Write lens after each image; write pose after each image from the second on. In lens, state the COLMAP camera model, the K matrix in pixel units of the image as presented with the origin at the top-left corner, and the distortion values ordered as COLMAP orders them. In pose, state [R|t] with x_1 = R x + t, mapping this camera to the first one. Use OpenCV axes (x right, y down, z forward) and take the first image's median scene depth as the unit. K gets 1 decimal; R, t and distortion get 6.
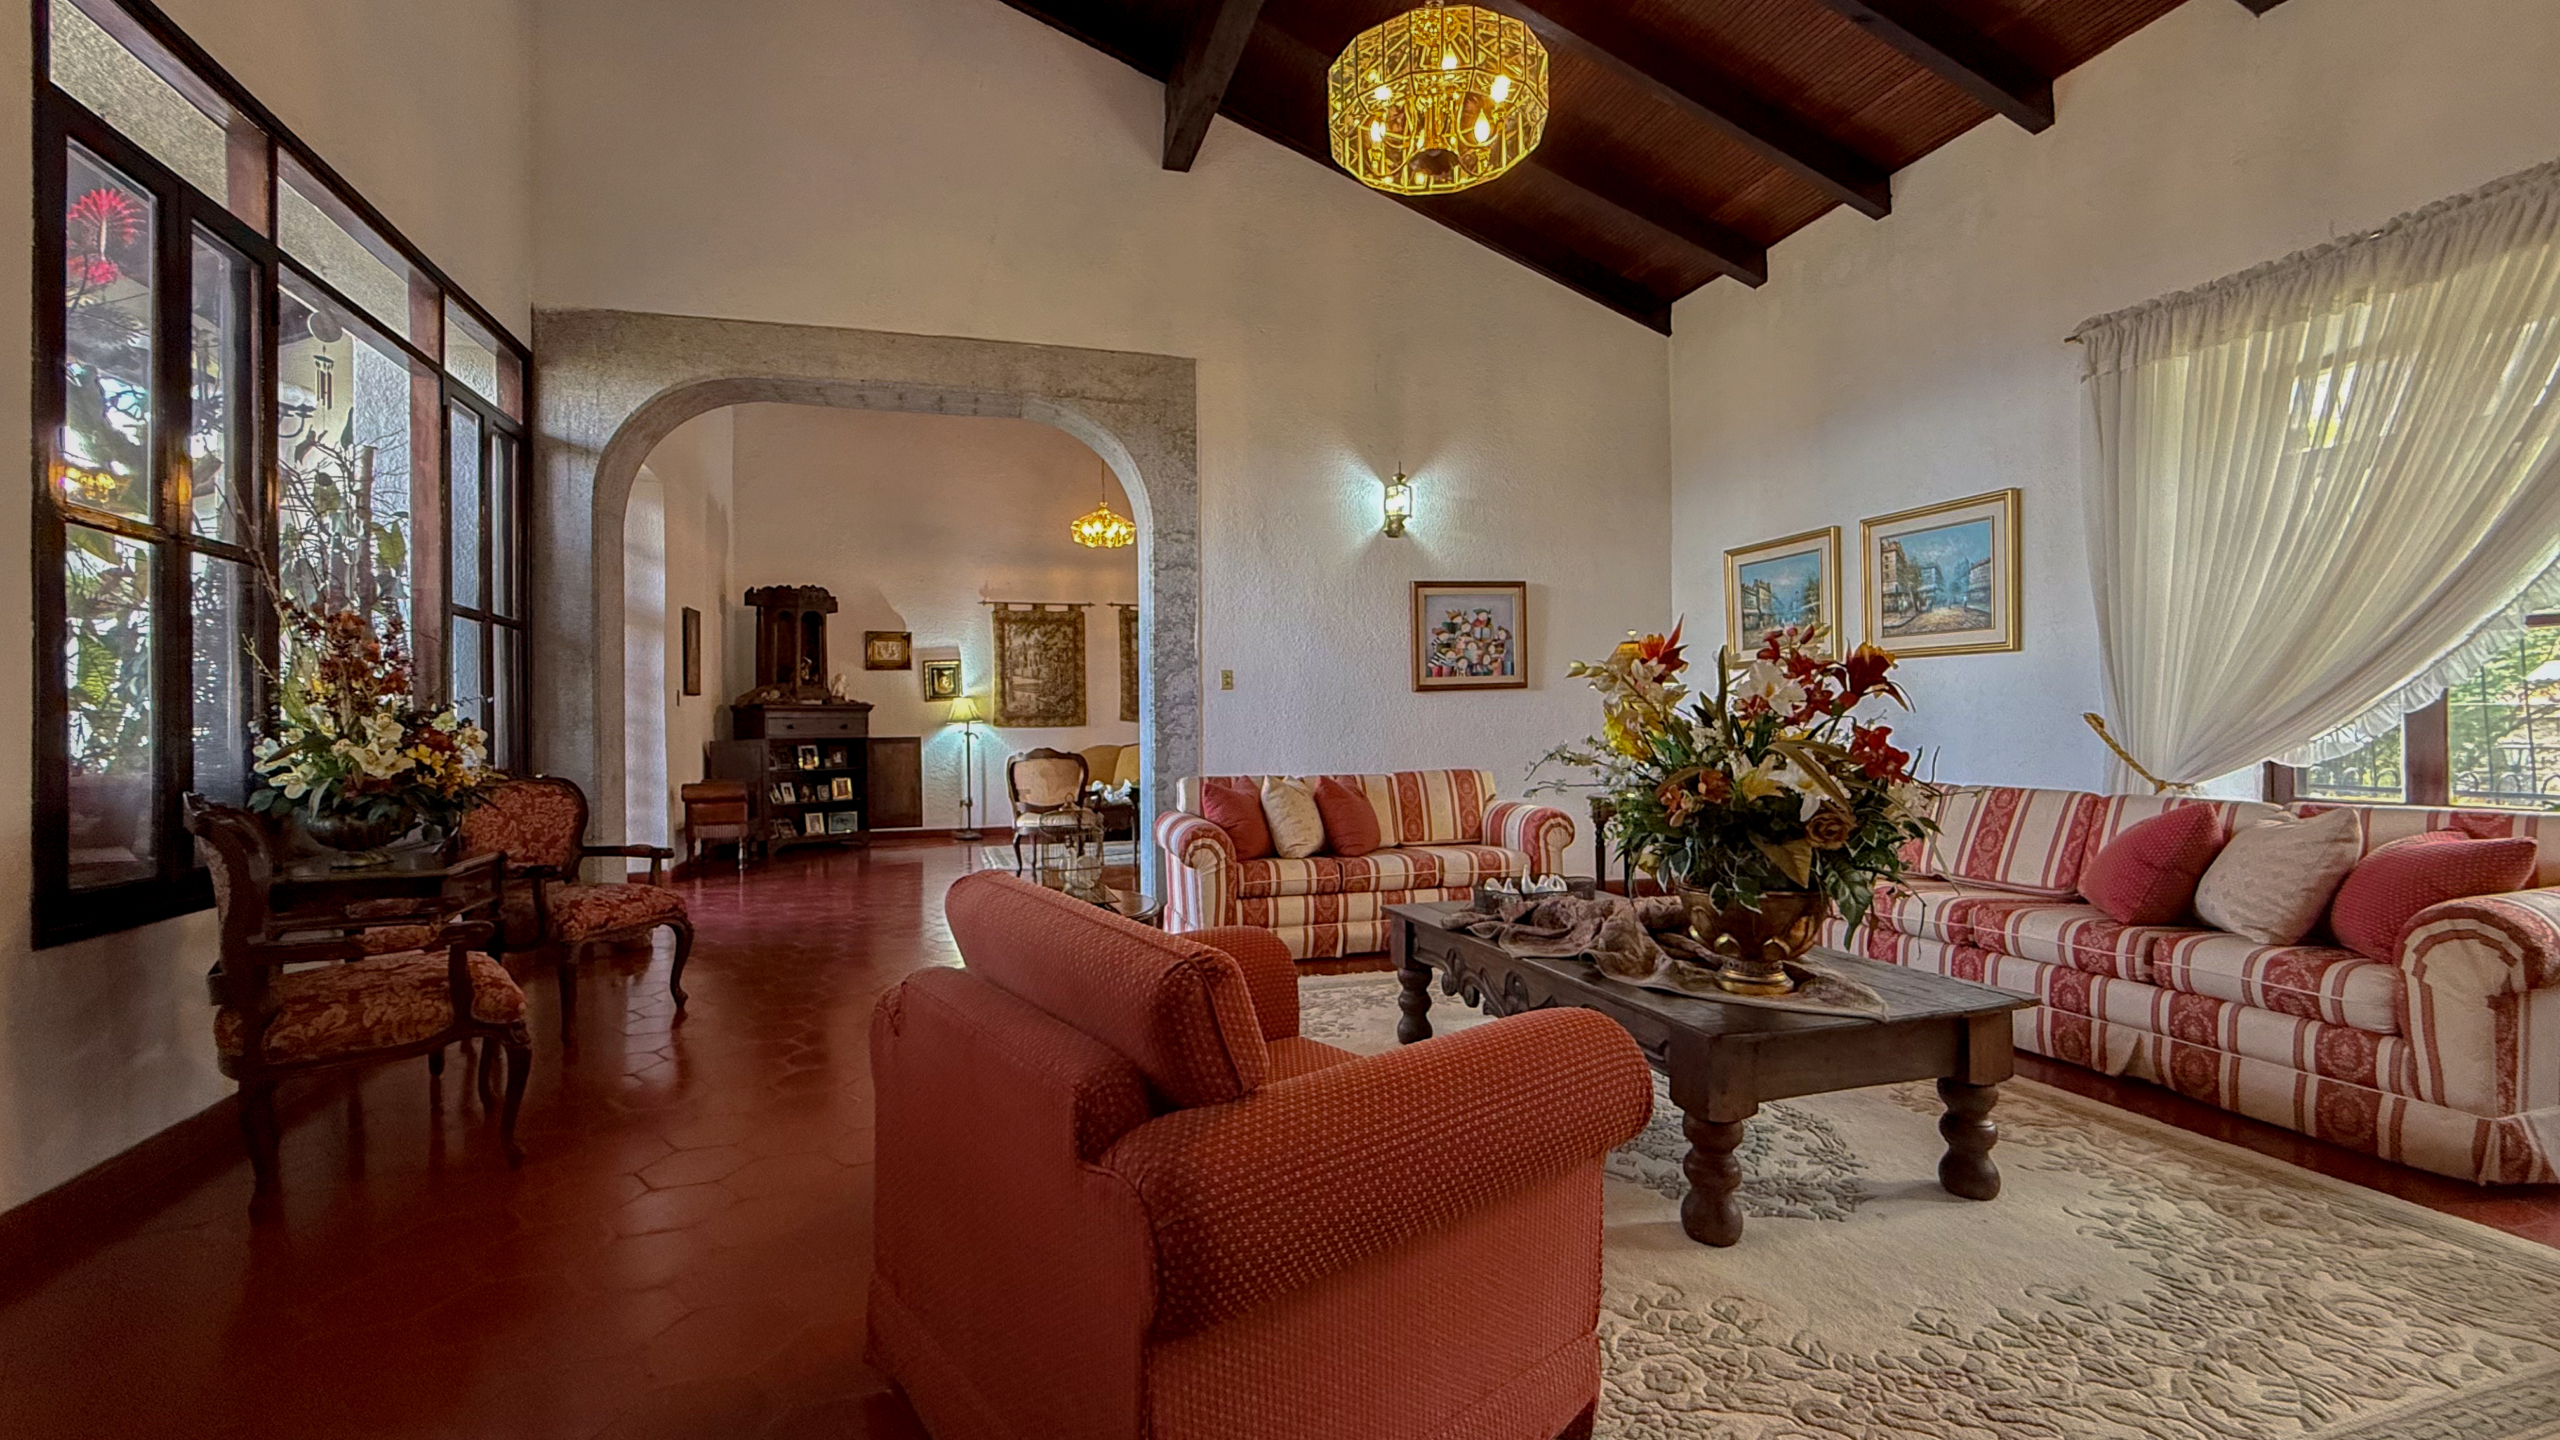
lens RADIAL K [[1061.0, 0, 1280.0], [0, 1061.0, 720.0], [0, 0, 1]] dist [0.001904, 0.000297]
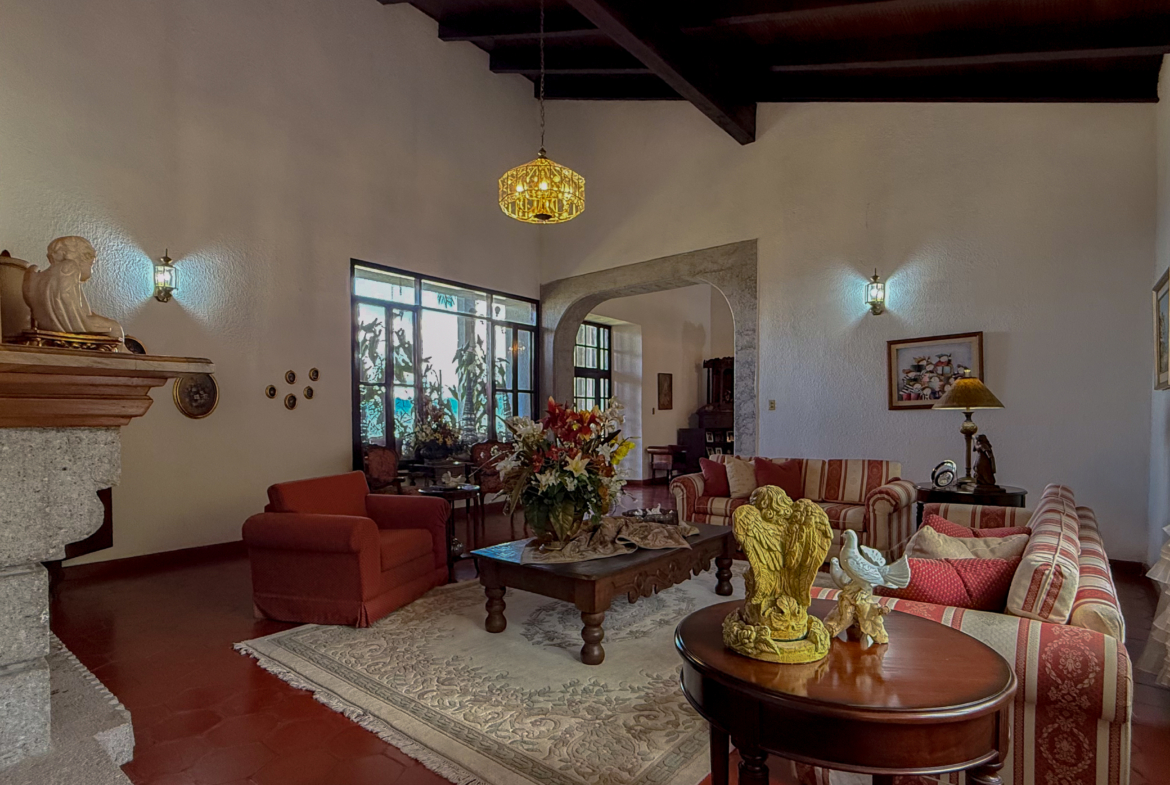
lens RADIAL K [[601.9, 0, 585.0], [0, 601.9, 428.2], [0, 0, 1]] dist [0.002187, 0.000130]
pose [[0.564377, 0.022442, -0.825212, 0.519510], [0.001379, 0.999603, 0.028128, -0.021596], [0.825516, -0.017013, 0.564123, 0.093748]]
